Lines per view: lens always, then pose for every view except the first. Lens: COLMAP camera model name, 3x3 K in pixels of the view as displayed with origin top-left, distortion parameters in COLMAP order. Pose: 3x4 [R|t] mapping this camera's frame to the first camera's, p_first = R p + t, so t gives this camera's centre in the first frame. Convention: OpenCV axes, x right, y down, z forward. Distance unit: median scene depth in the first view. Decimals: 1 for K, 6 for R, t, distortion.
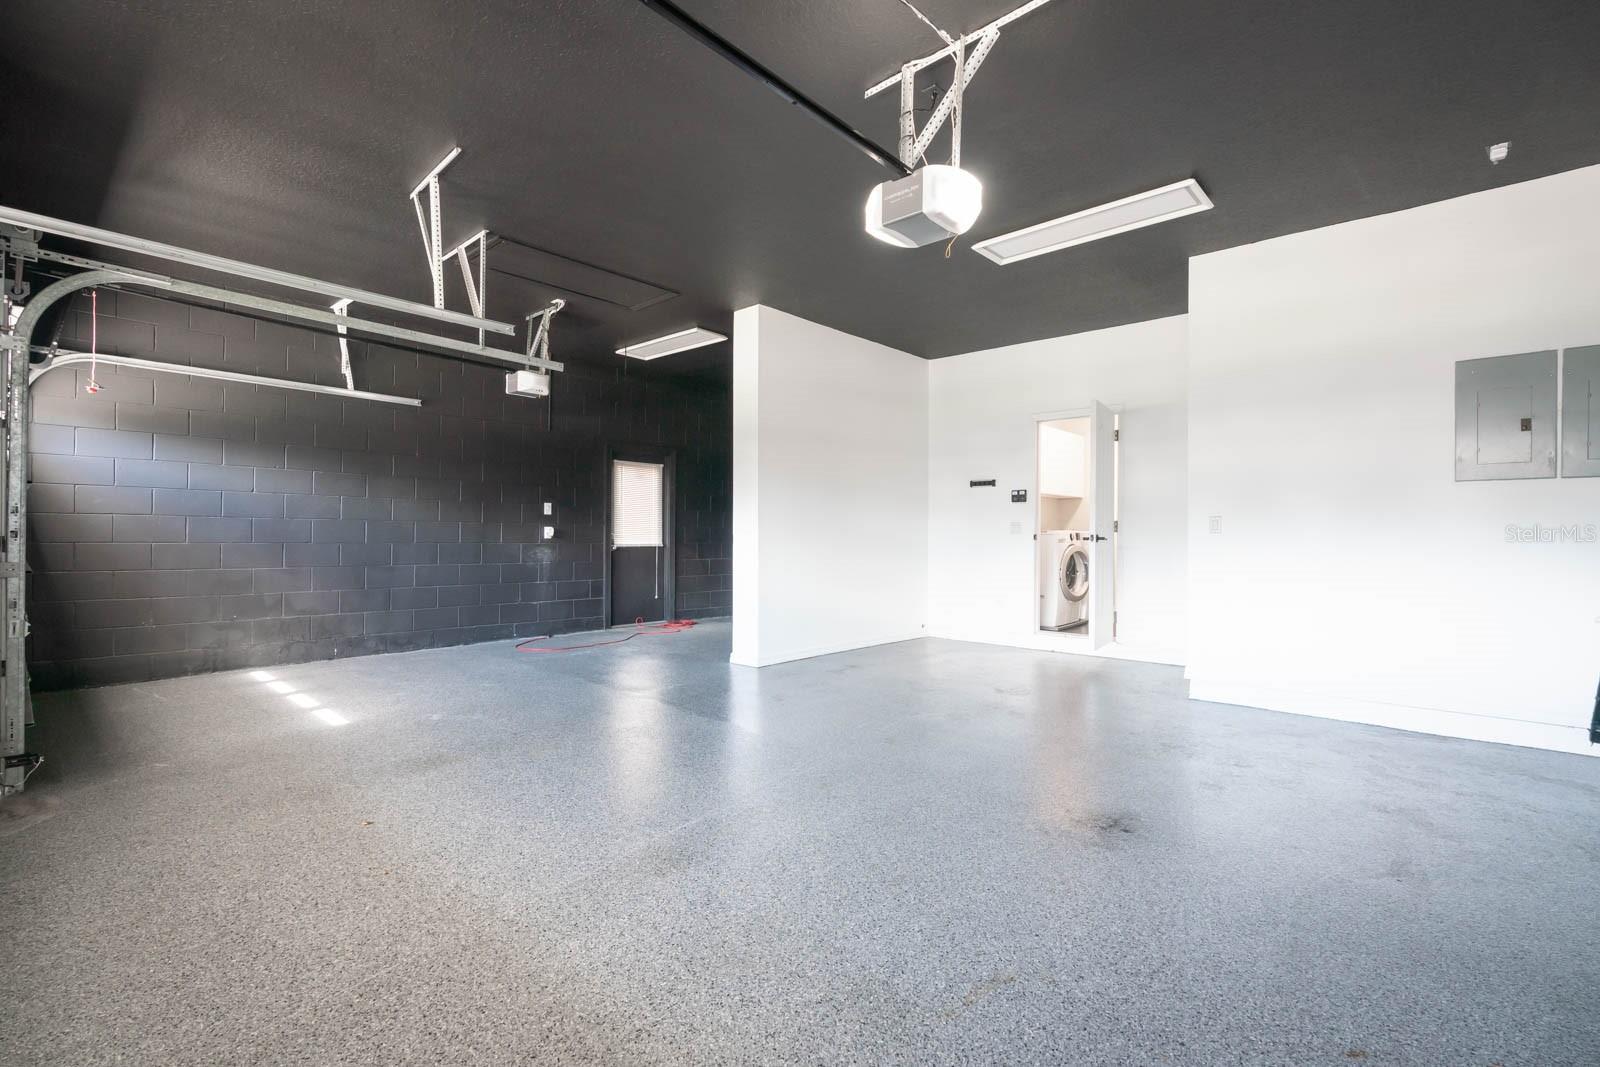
lens RADIAL K [[731.2, 0, 800.9], [0, 731.2, 527.9], [0, 0, 1]] dist [0.001282, 0.000282]
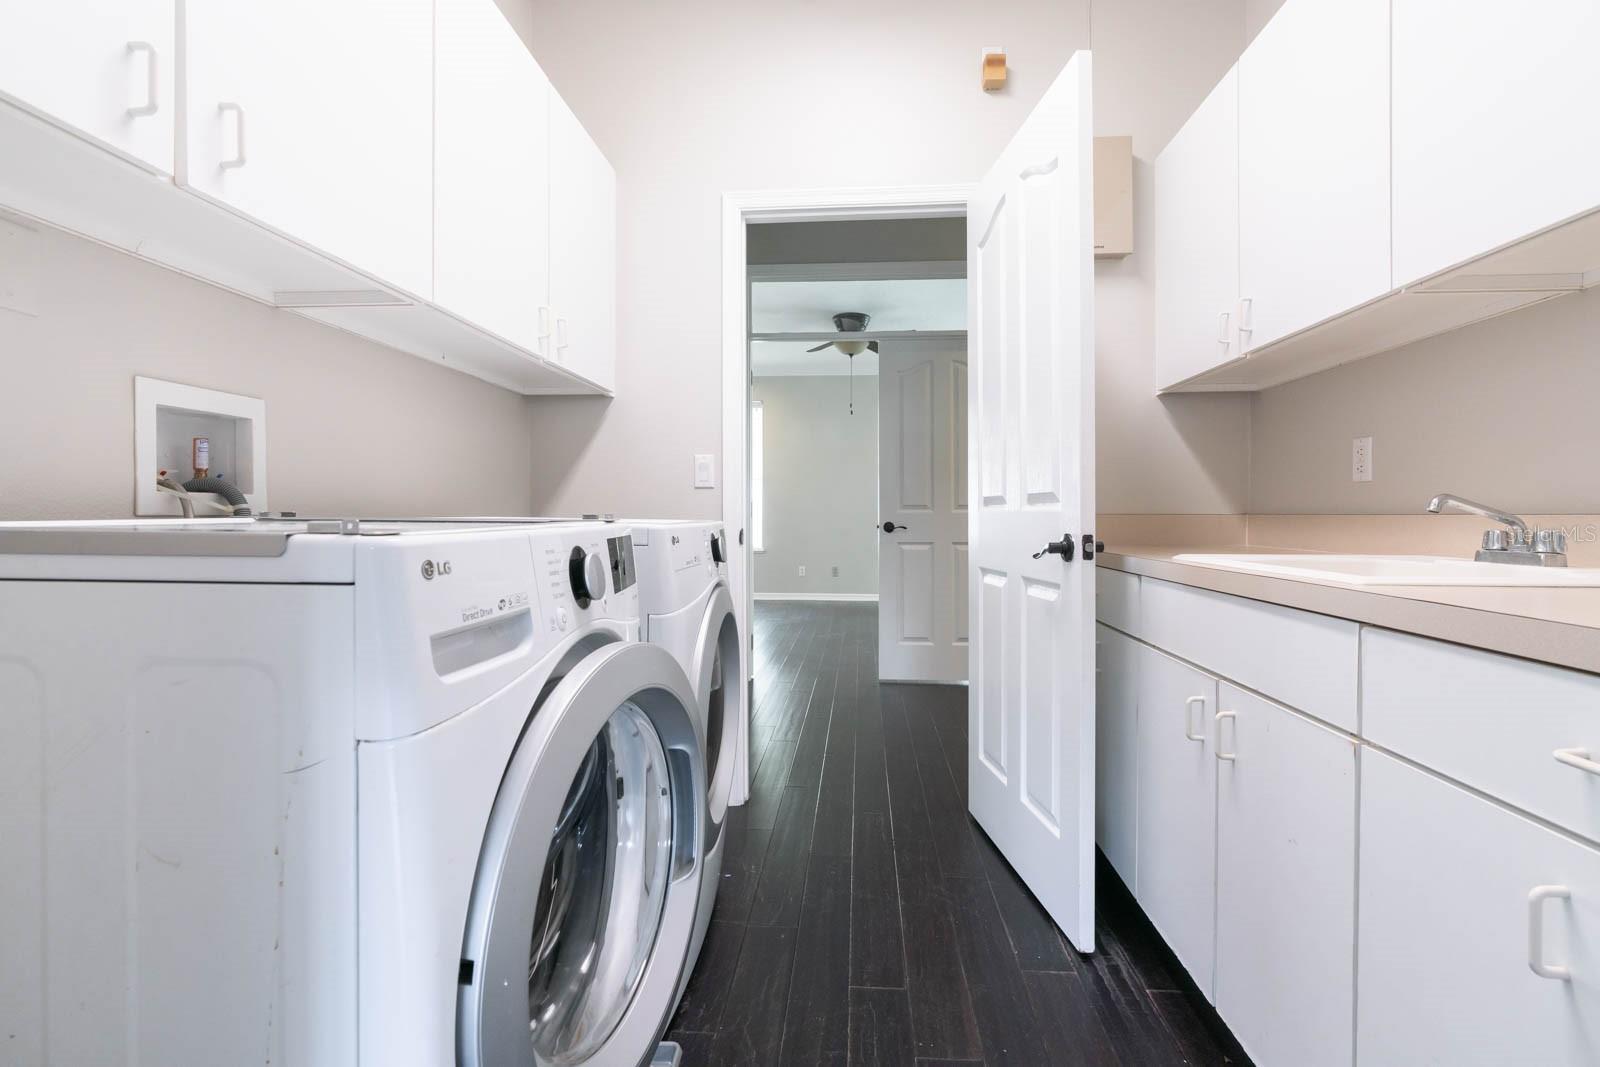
lens RADIAL K [[731.2, 0, 800.9], [0, 731.2, 527.9], [0, 0, 1]] dist [0.001282, 0.000282]
pose [[0.783521, -0.010149, 0.621282, 0.317396], [-0.001682, 0.999828, 0.018454, 0.001948], [-0.621363, -0.015504, 0.783370, 0.867498]]
